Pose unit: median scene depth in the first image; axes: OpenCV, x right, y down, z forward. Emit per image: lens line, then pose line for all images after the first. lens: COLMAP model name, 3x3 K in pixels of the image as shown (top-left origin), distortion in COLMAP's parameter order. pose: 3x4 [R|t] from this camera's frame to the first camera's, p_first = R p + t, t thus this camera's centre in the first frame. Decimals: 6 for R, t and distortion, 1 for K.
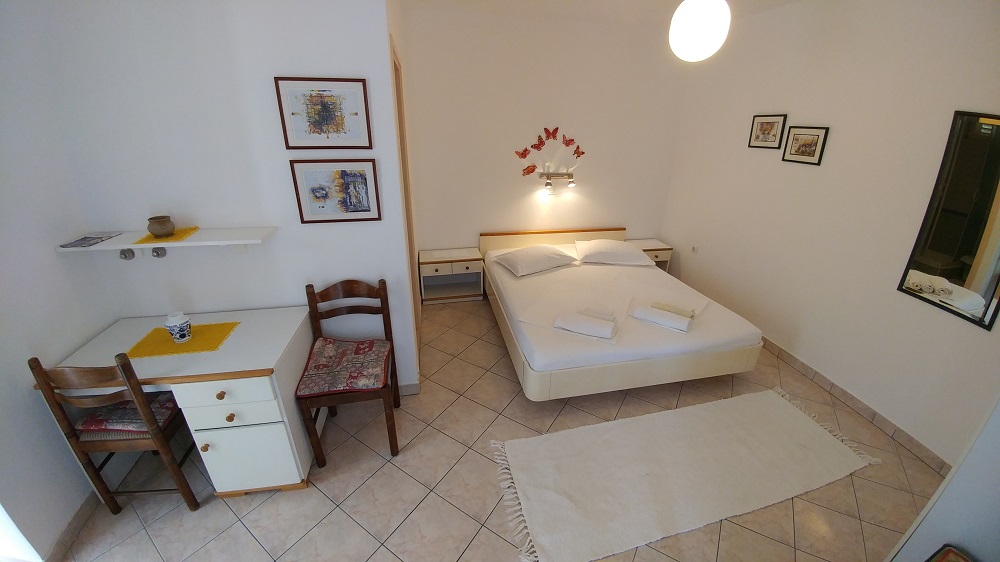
lens RADIAL K [[364.9, 0, 504.8], [0, 364.9, 266.0], [0, 0, 1]] dist [-0.025864, -0.000176]
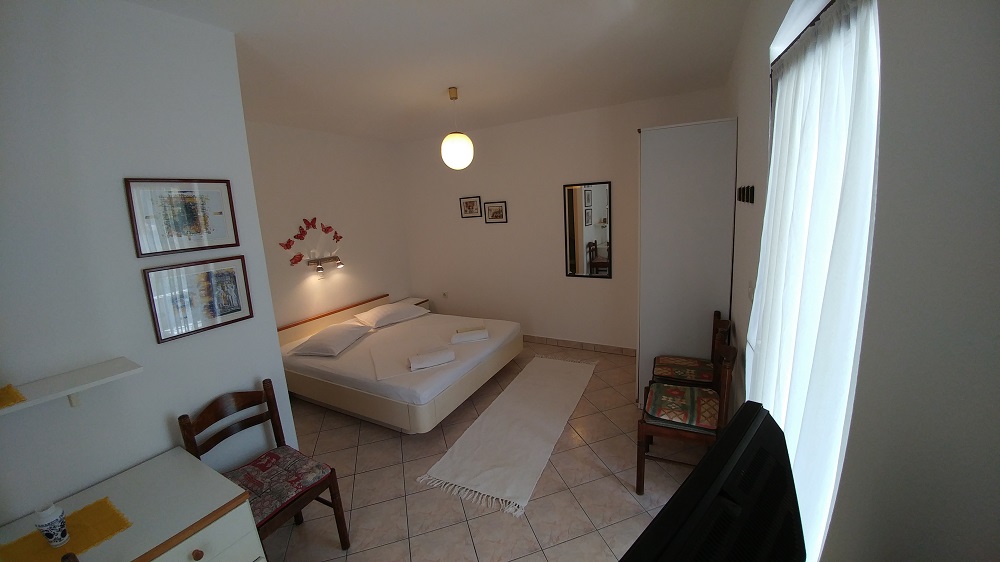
lens RADIAL K [[364.9, 0, 504.8], [0, 364.9, 266.0], [0, 0, 1]] dist [-0.025864, -0.000176]
pose [[0.639732, -0.177666, 0.747782, -0.451494], [0.339447, 0.938201, -0.067492, 0.026810], [-0.689578, 0.297009, 0.660505, -0.085885]]
